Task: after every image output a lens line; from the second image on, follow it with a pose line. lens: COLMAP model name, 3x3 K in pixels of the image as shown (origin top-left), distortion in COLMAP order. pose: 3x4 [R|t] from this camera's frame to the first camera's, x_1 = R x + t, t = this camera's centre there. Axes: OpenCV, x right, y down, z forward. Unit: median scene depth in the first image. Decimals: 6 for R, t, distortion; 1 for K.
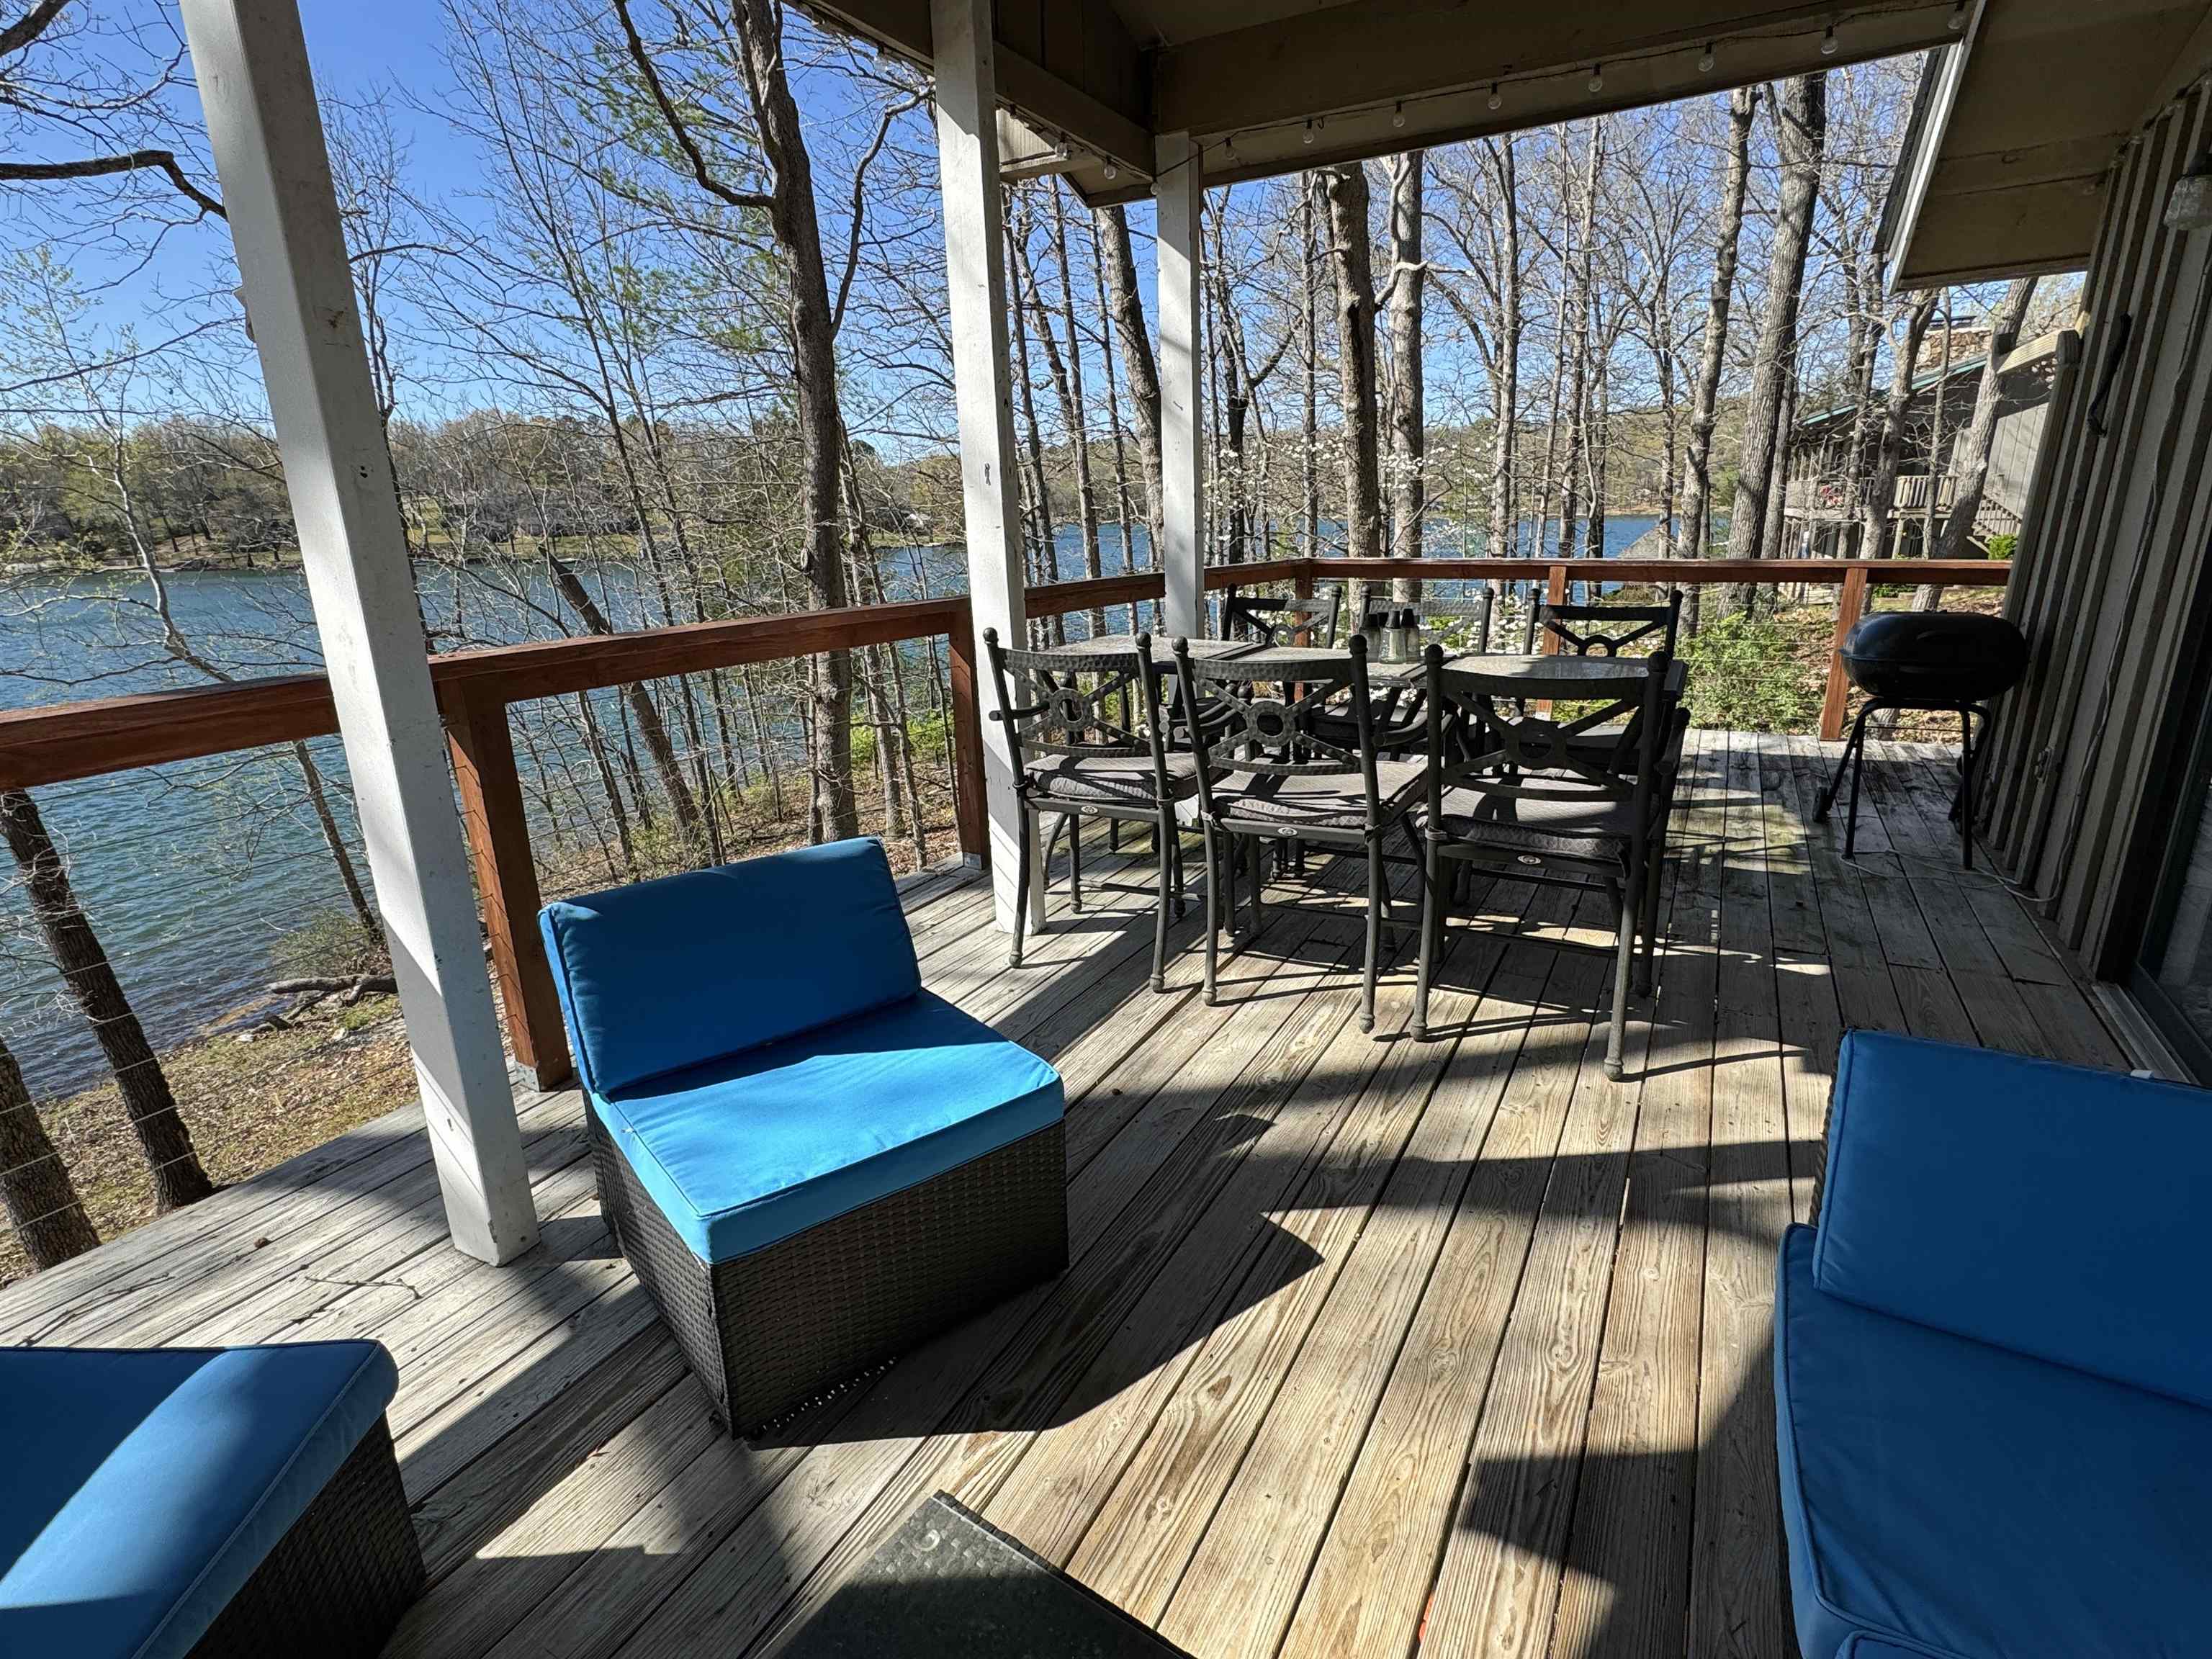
lens RADIAL K [[1107.8, 0, 1106.0], [0, 1107.8, 829.5], [0, 0, 1]] dist [-0.003842, -0.000486]
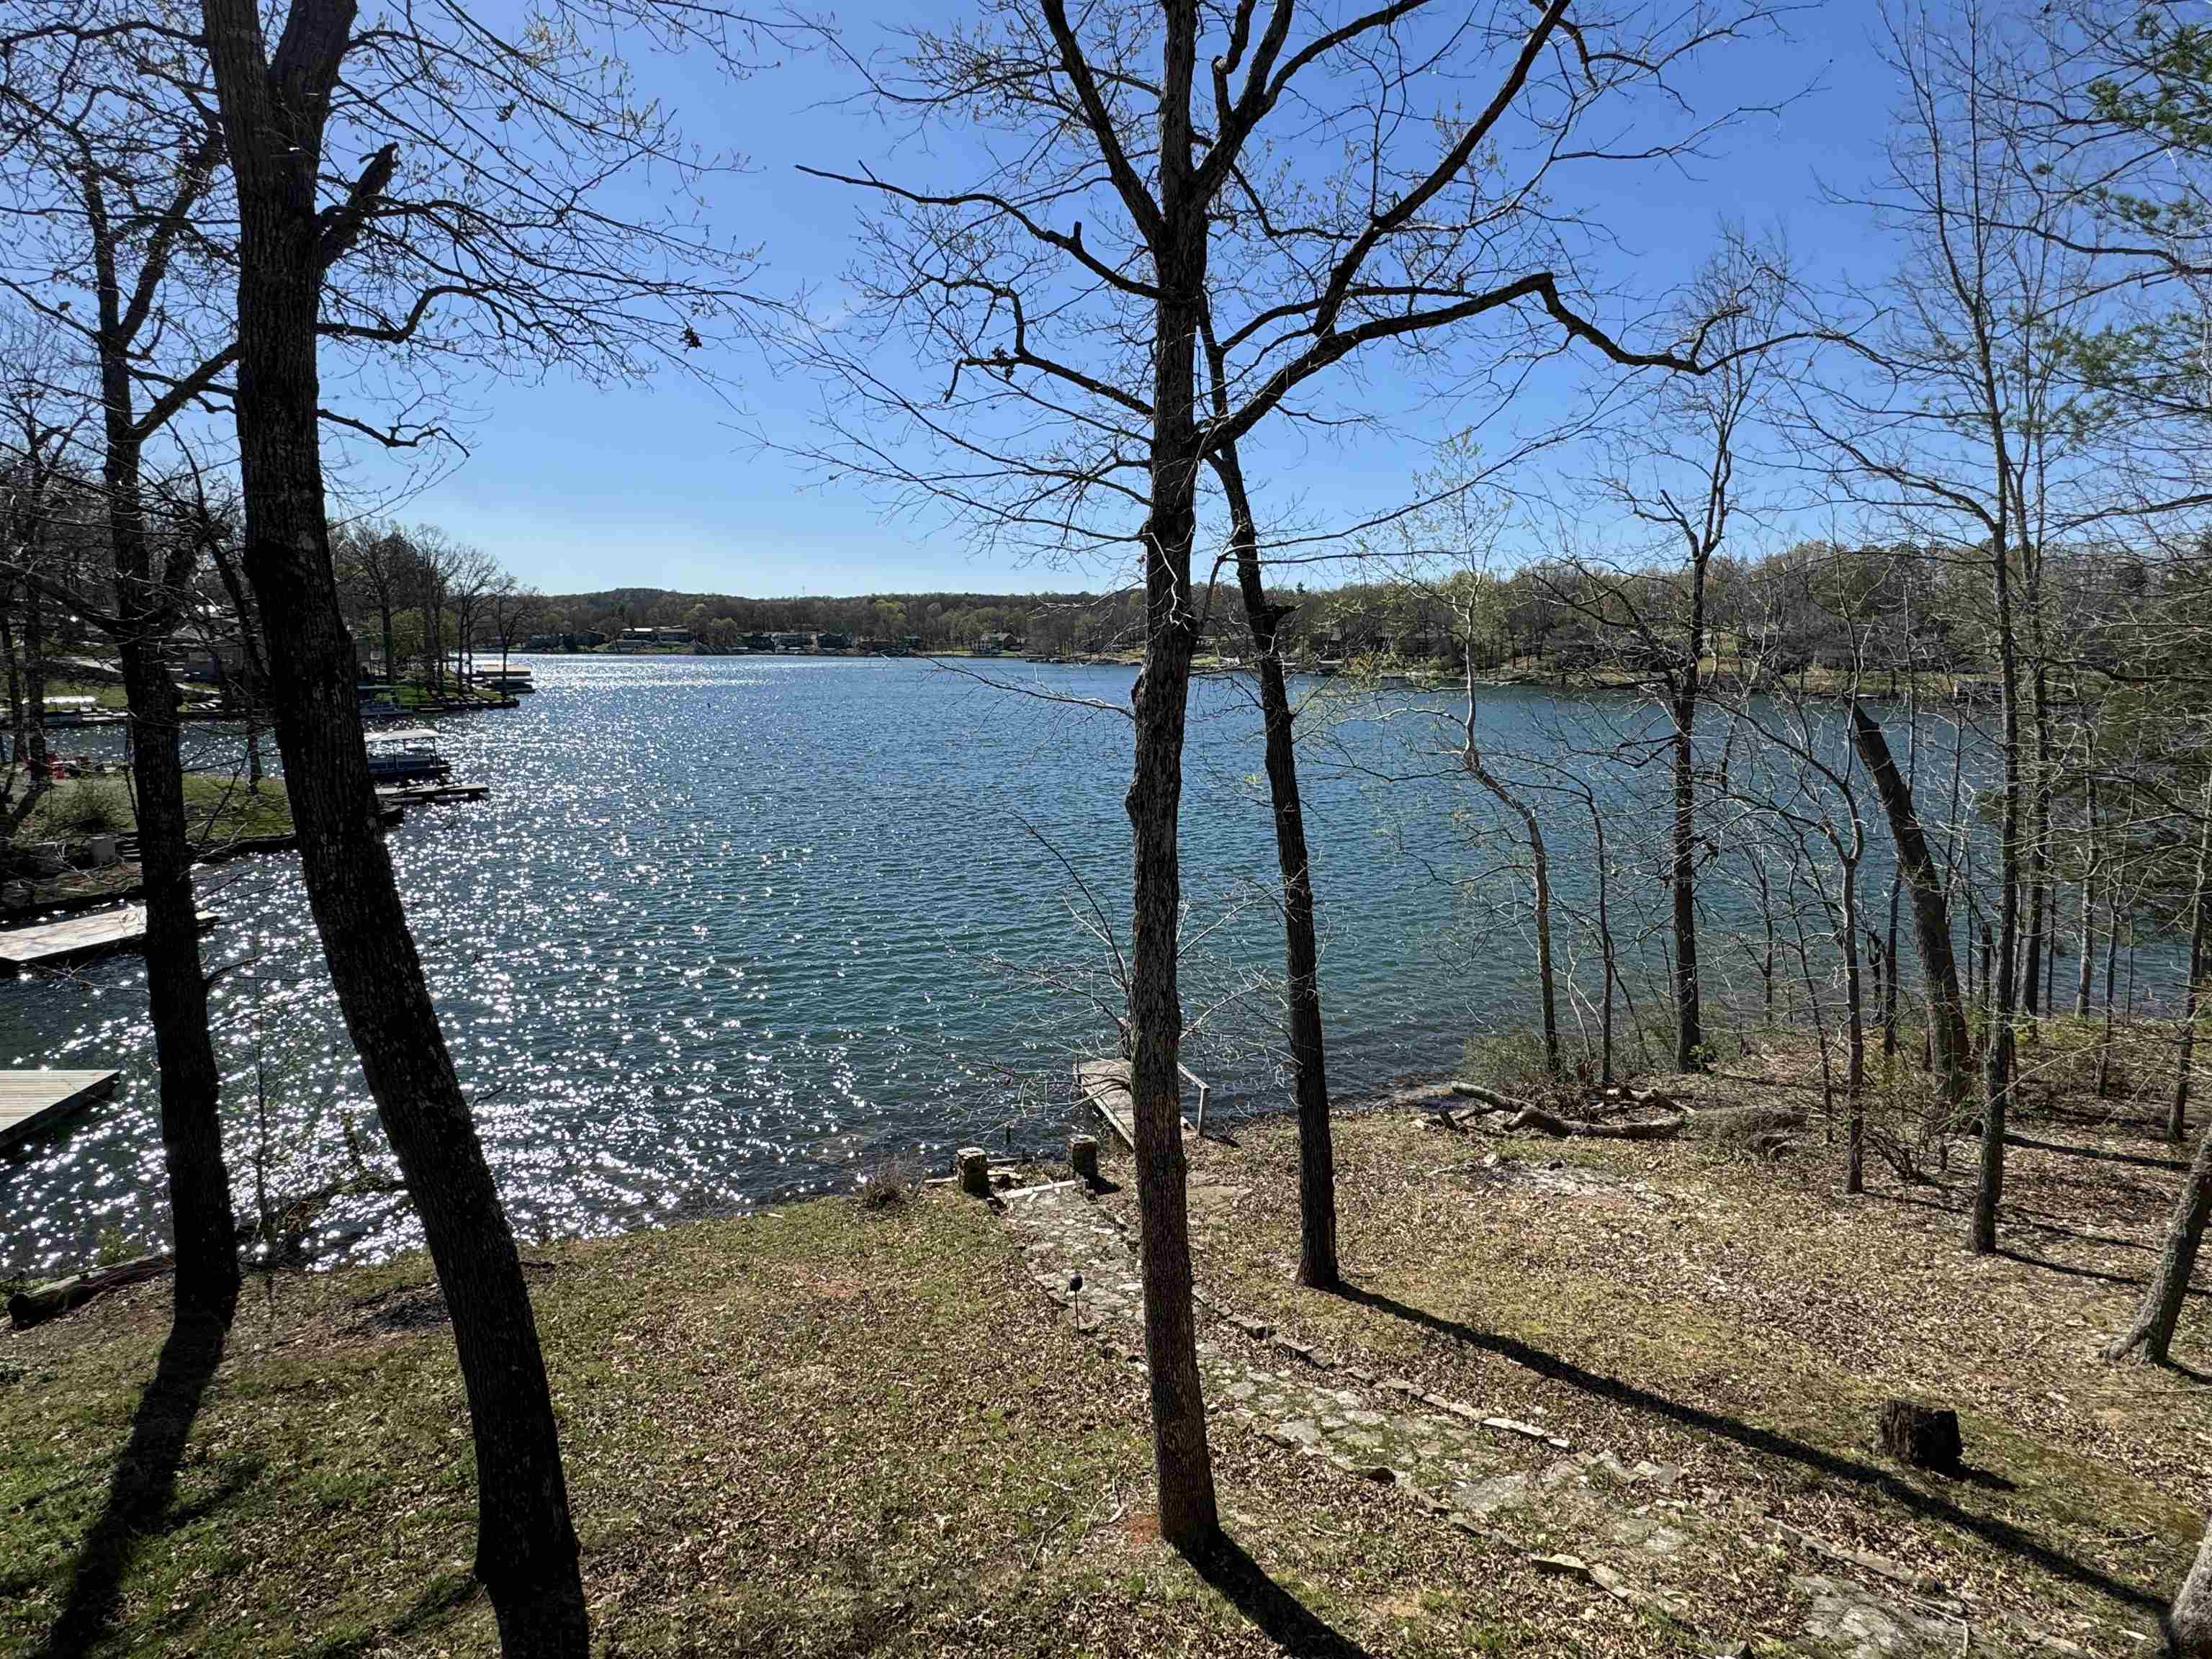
lens RADIAL K [[1107.8, 0, 1106.0], [0, 1107.8, 829.5], [0, 0, 1]] dist [-0.003842, -0.000486]
pose [[0.508905, 0.164218, -0.845014, -0.072643], [-0.257113, 0.965823, 0.032850, -0.040661], [0.821528, 0.200546, 0.533735, 0.117096]]
